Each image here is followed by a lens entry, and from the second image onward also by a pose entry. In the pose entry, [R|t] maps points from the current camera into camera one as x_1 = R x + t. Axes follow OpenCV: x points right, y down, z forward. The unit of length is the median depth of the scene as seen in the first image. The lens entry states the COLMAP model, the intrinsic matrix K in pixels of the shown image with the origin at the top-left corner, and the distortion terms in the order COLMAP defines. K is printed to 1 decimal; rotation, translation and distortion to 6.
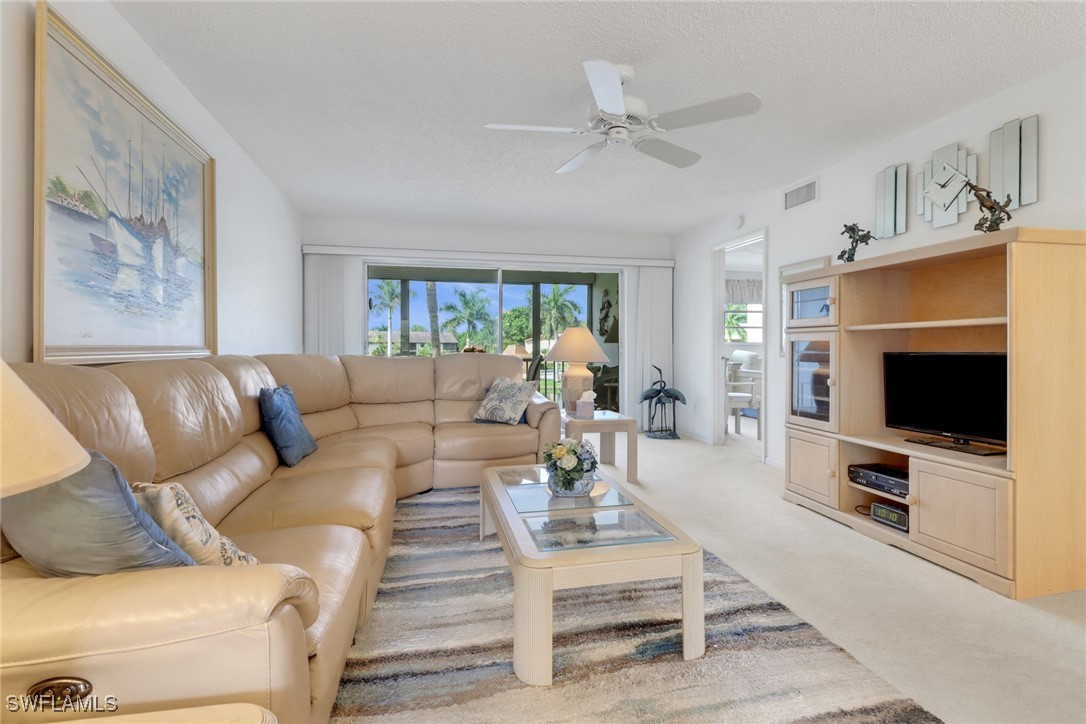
lens RADIAL K [[508.8, 0, 534.4], [0, 508.8, 354.4], [0, 0, 1]] dist [0.016074, -0.011650]
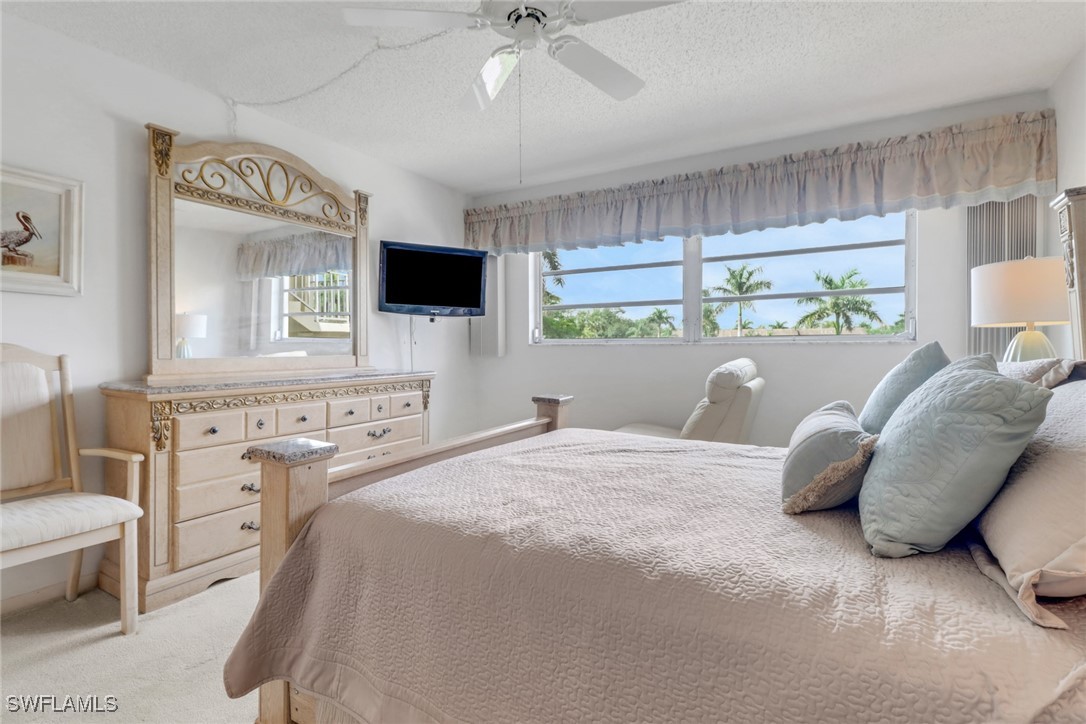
lens RADIAL K [[508.8, 0, 536.1], [0, 508.8, 347.4], [0, 0, 1]] dist [0.016074, -0.011650]
pose [[0.728834, -0.003103, -0.684683, 0.779685], [-0.004318, 0.999949, -0.009128, -0.017868], [0.684676, 0.009610, 0.728784, 0.921575]]
